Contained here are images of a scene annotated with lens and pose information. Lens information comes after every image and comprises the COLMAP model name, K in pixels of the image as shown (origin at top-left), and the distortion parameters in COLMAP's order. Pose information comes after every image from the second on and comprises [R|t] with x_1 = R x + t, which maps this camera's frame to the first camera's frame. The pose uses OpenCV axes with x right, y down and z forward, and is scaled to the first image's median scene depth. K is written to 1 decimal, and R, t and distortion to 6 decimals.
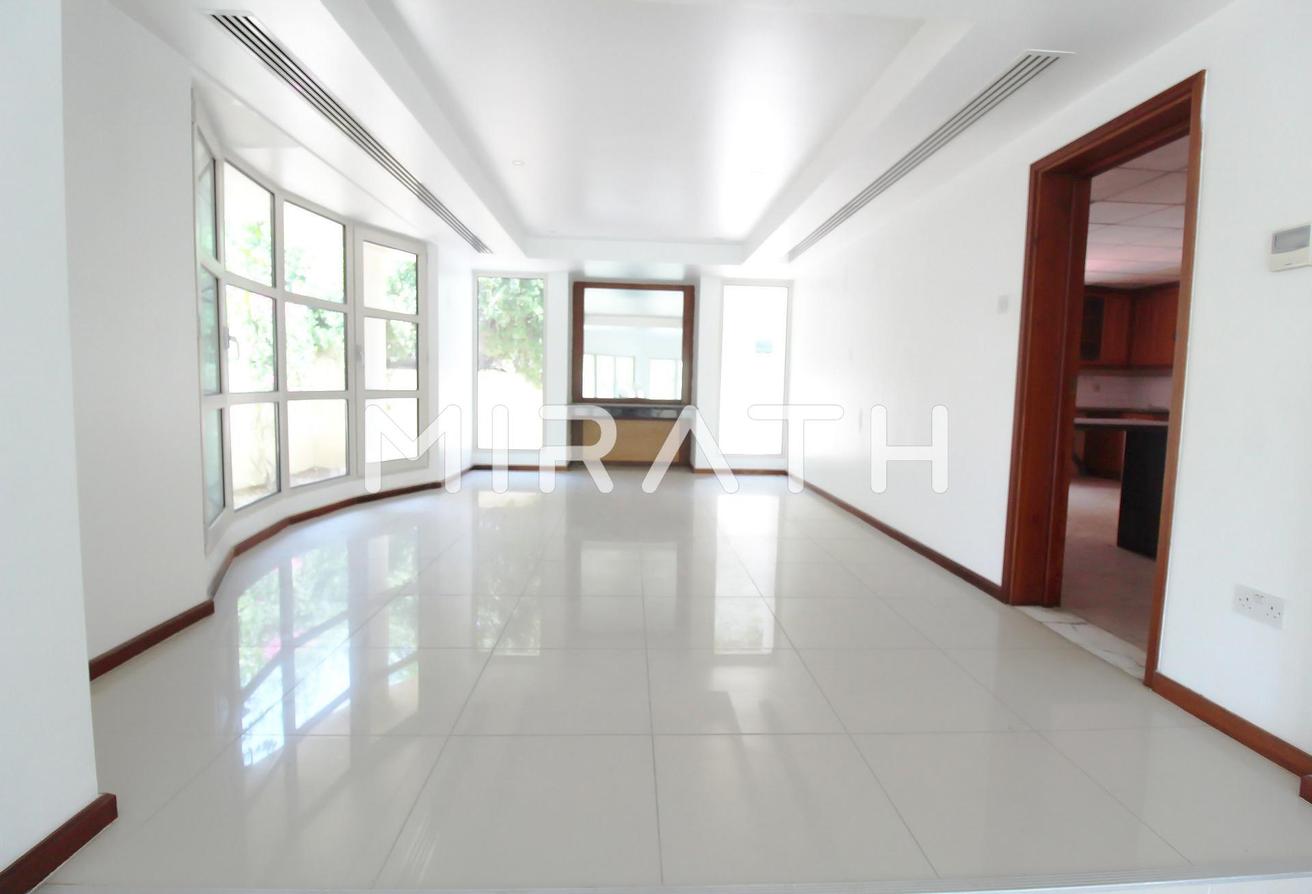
lens RADIAL K [[618.0, 0, 656.7], [0, 618.0, 441.4], [0, 0, 1]] dist [-0.011677, -0.000807]
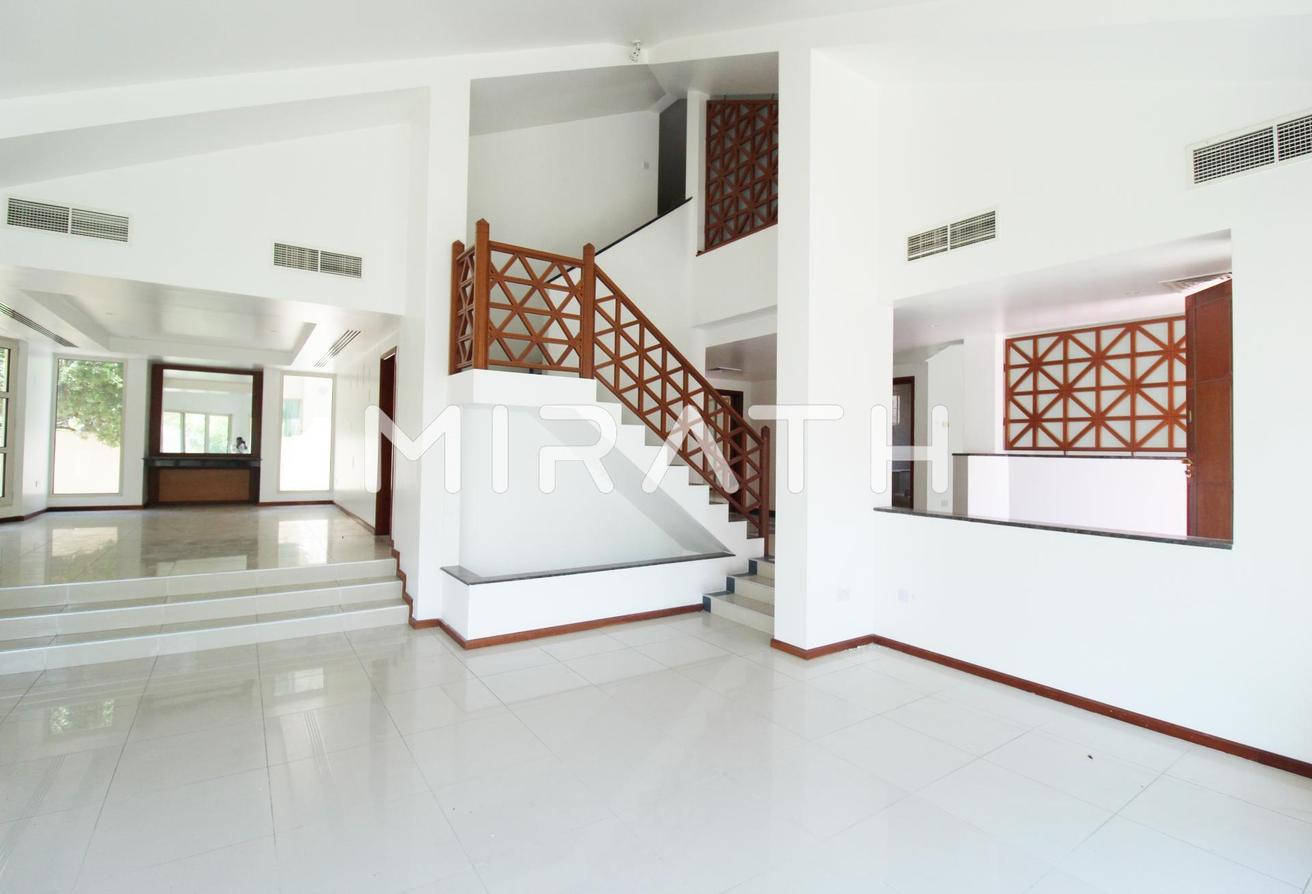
lens RADIAL K [[618.0, 0, 655.6], [0, 618.0, 445.2], [0, 0, 1]] dist [-0.011677, -0.000807]
pose [[0.854852, -0.000789, 0.518871, 0.096340], [0.044971, 0.996348, -0.072576, 0.051224], [-0.516919, 0.085376, 0.851766, -0.607228]]
